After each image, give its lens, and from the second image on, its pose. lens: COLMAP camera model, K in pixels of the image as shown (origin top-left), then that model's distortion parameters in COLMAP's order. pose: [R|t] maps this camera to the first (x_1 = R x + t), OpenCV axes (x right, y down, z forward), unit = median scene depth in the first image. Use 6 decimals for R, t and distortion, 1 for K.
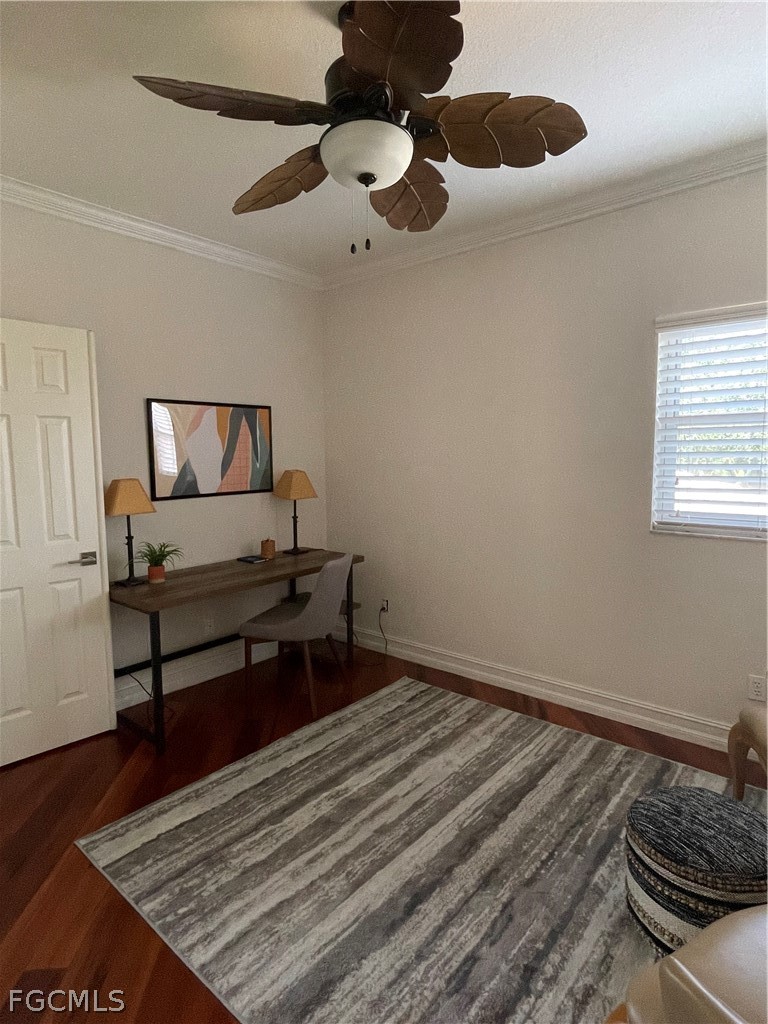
lens RADIAL K [[564.2, 0, 385.9], [0, 564.2, 513.9], [0, 0, 1]] dist [-0.001789, -0.000389]
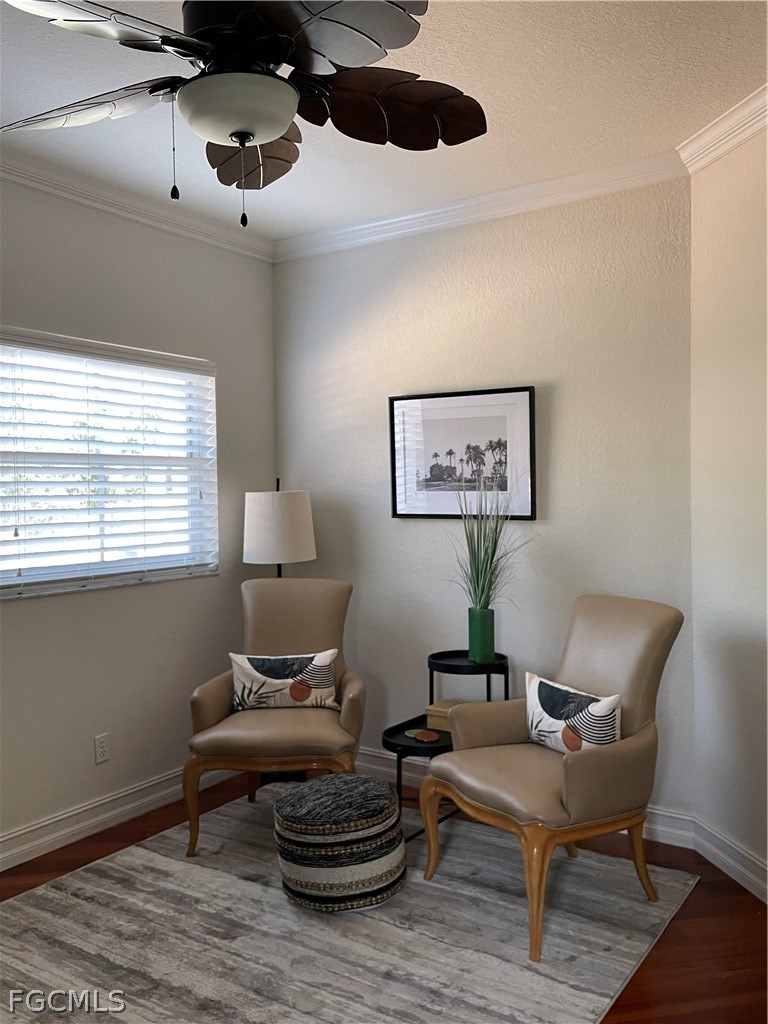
lens RADIAL K [[880.2, 0, 385.1], [0, 880.2, 510.5], [0, 0, 1]] dist [0.004444, 0.000611]
pose [[-0.115767, -0.008168, 0.993243, -0.842553], [0.124573, 0.991951, 0.022677, -0.054937], [-0.985434, 0.126357, -0.113818, 0.666625]]
